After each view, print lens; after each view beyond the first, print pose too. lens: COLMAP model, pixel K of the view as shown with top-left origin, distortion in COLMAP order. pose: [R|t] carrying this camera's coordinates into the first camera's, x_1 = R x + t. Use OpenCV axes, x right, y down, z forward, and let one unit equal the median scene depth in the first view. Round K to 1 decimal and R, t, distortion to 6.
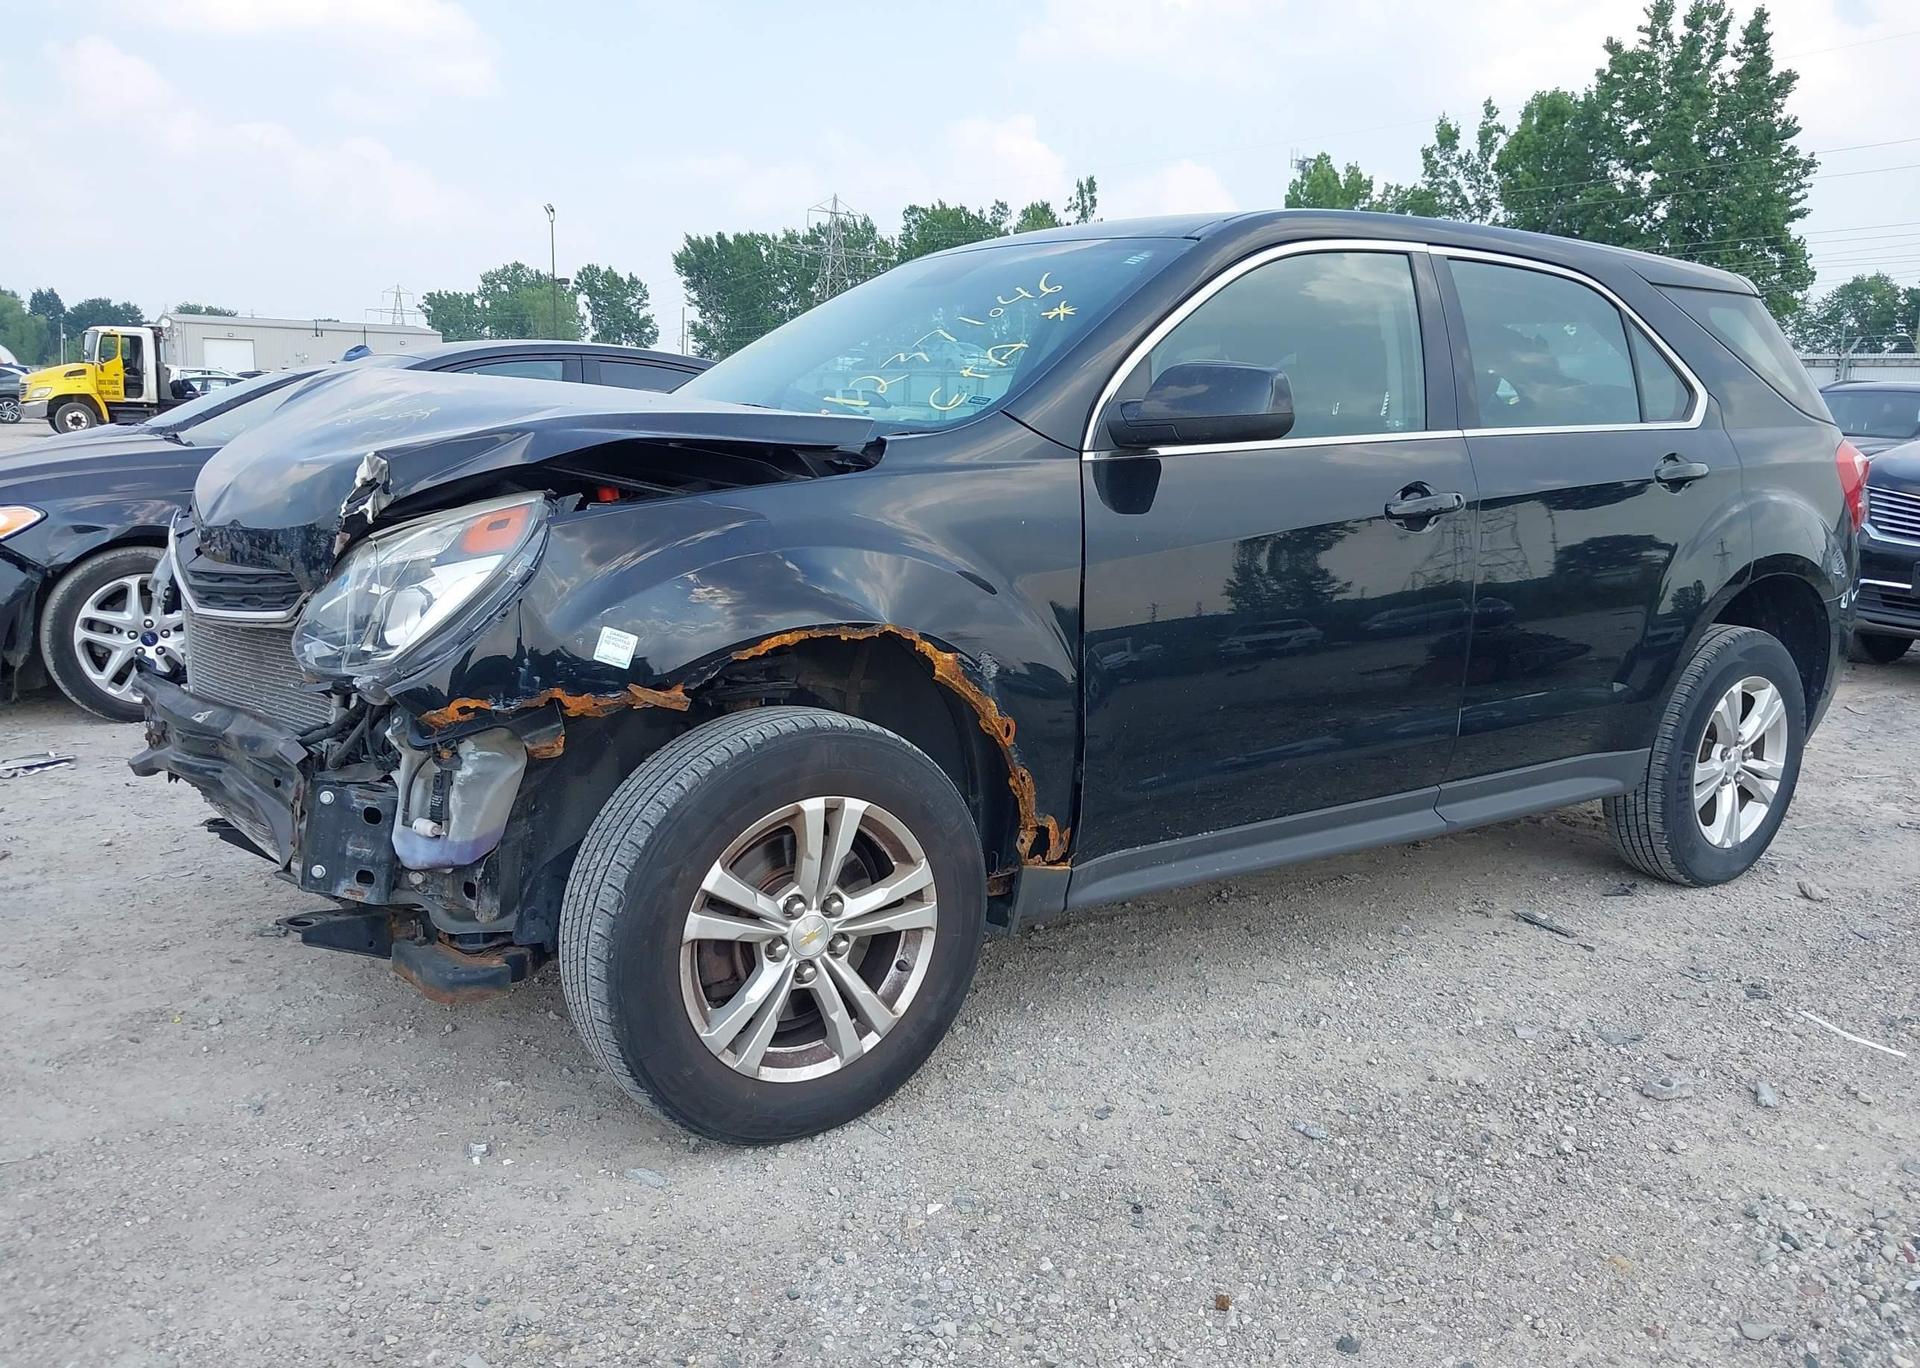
lens RADIAL K [[1520.4, 0, 967.4], [0, 1520.4, 742.1], [0, 0, 1]] dist [0.002647, -0.024806]
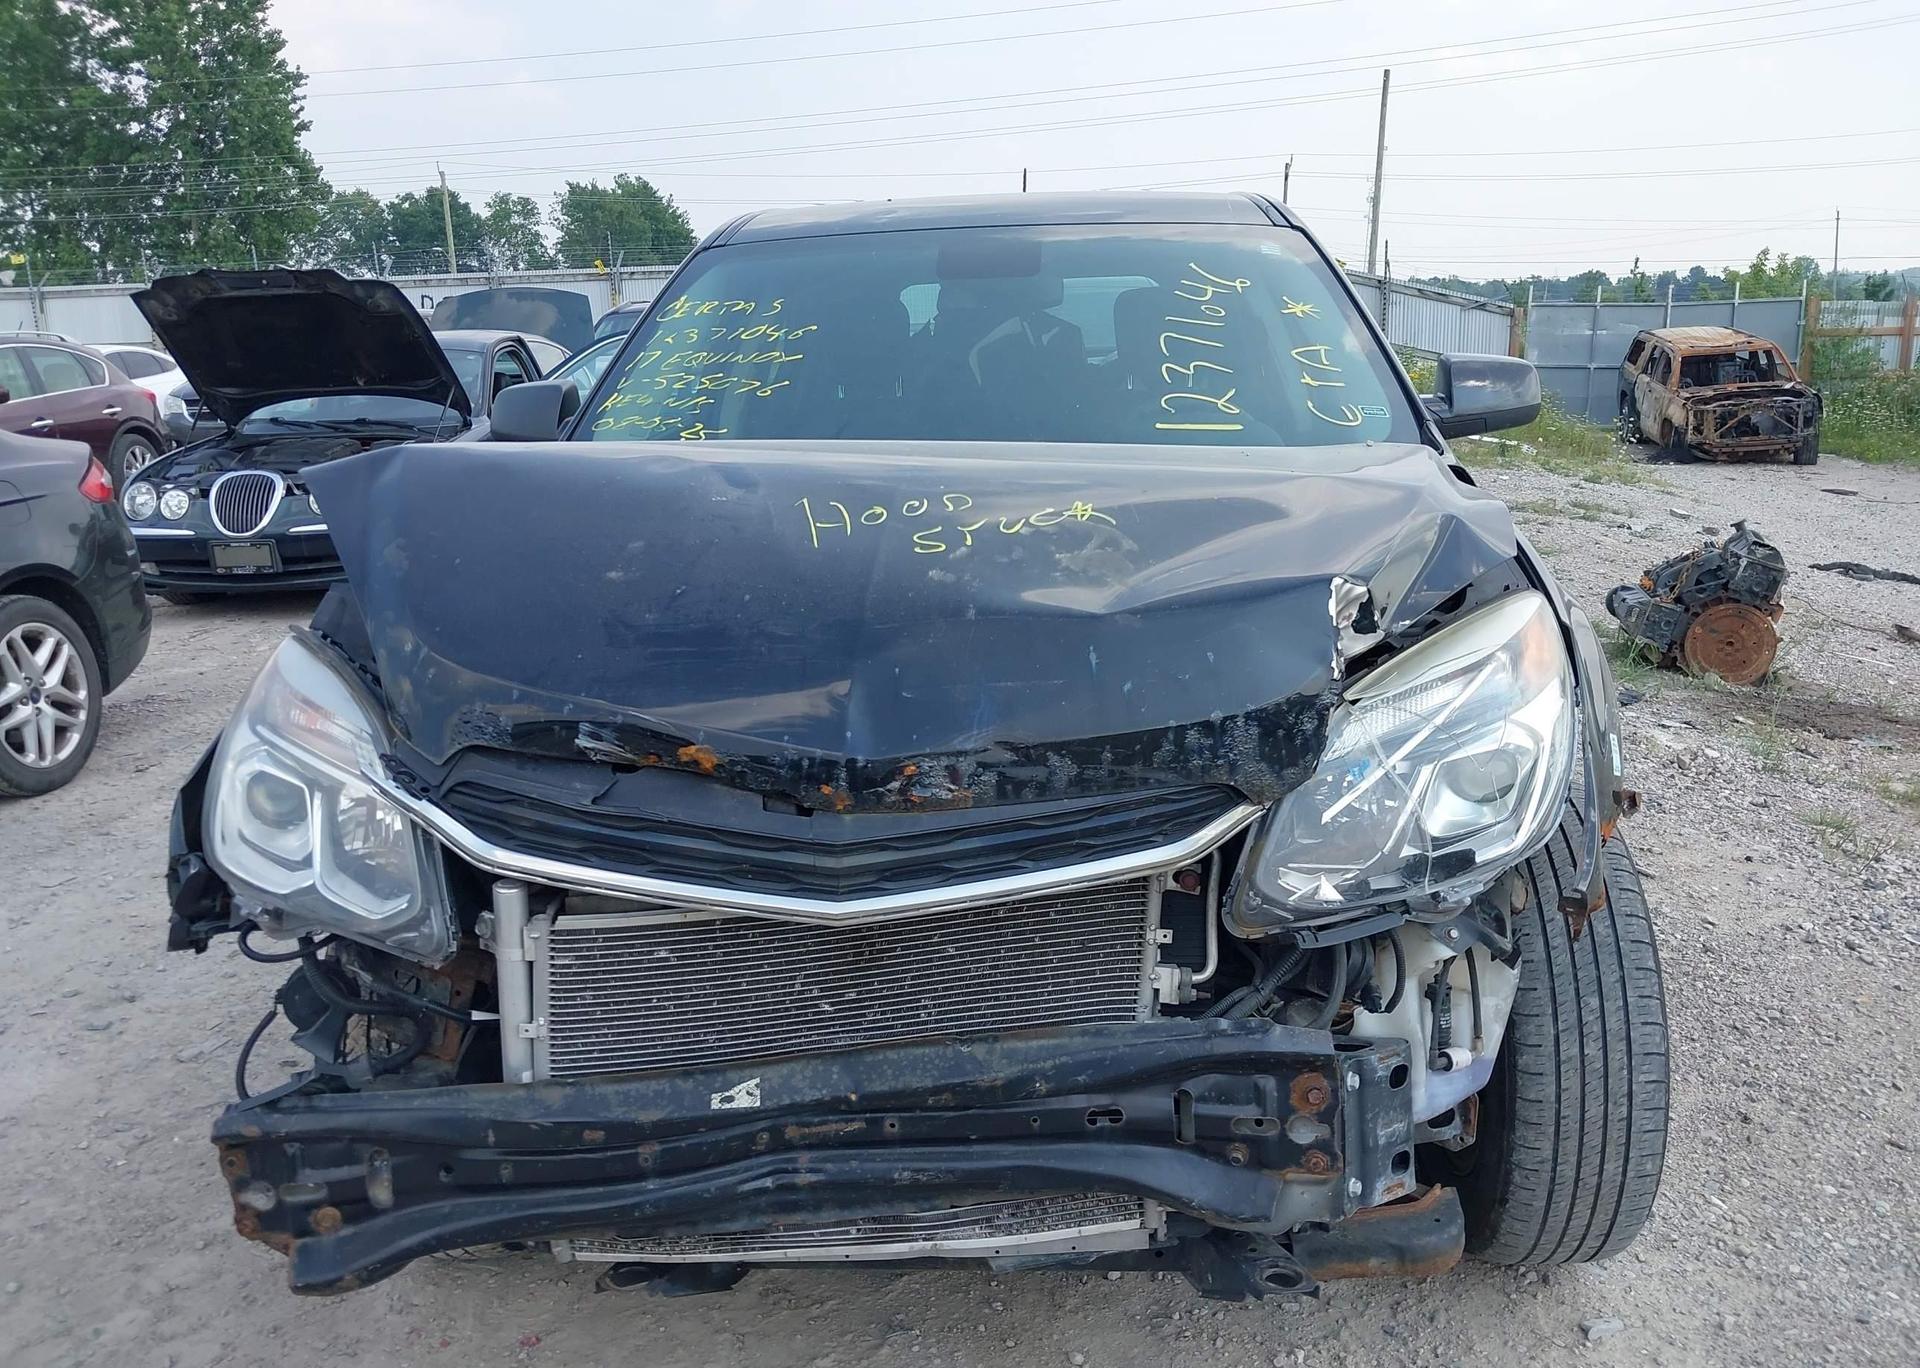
lens RADIAL K [[1520.4, 0, 967.4], [0, 1520.4, 742.1], [0, 0, 1]] dist [0.002647, -0.024806]
pose [[0.631567, -0.249843, 0.733963, -0.989990], [0.210971, 0.966315, 0.147398, -0.248562], [-0.746066, 0.061754, 0.663002, 0.656300]]
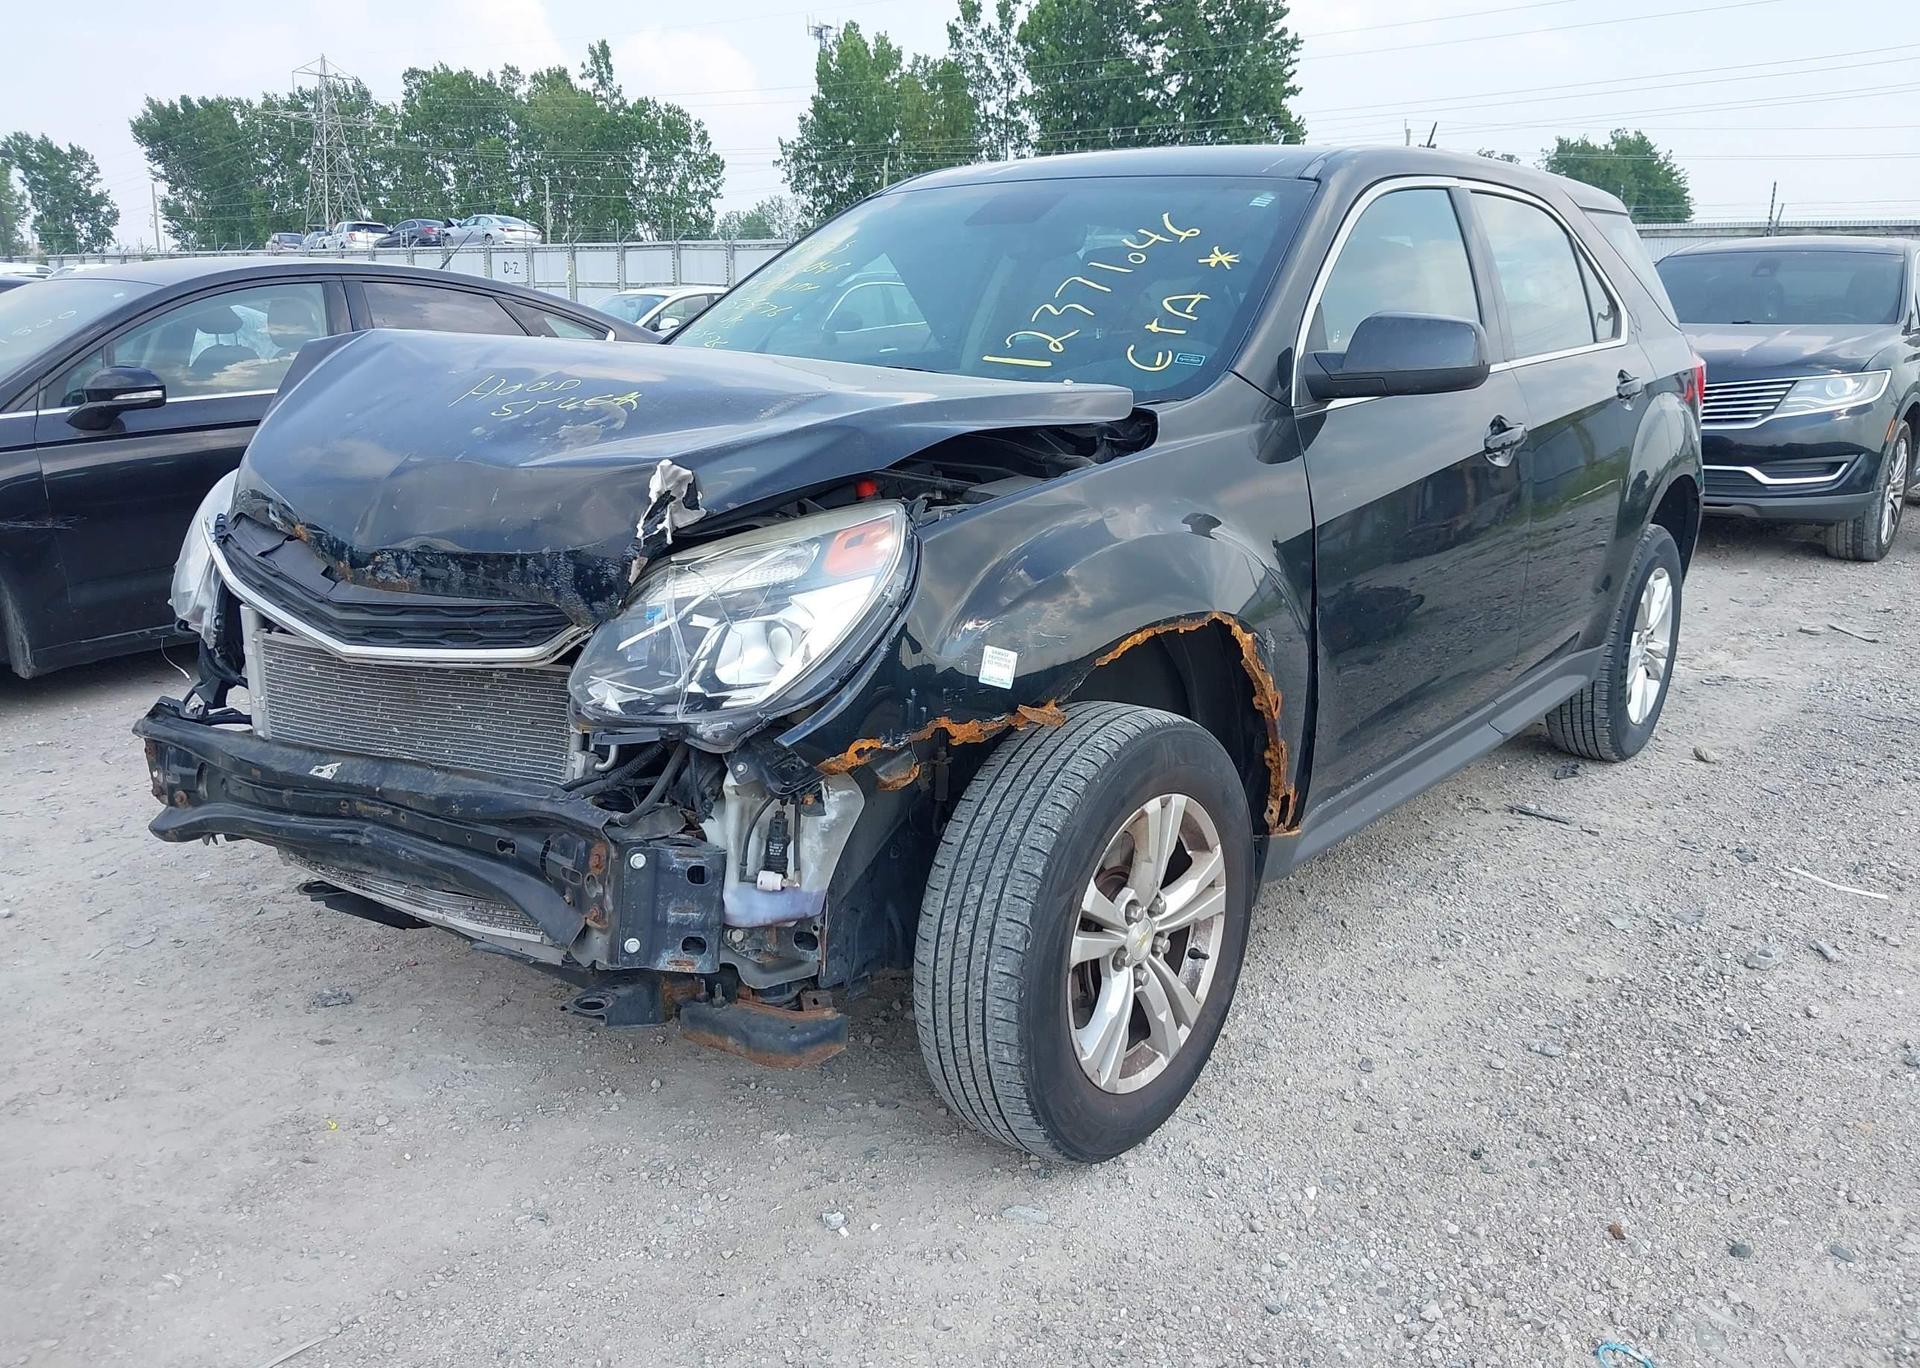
lens RADIAL K [[1520.4, 0, 967.4], [0, 1520.4, 742.1], [0, 0, 1]] dist [0.002647, -0.024806]
pose [[0.957382, -0.101741, 0.270313, -0.463230], [0.080959, 0.992915, 0.086979, -0.090657], [-0.277247, -0.061388, 0.958836, 0.112437]]
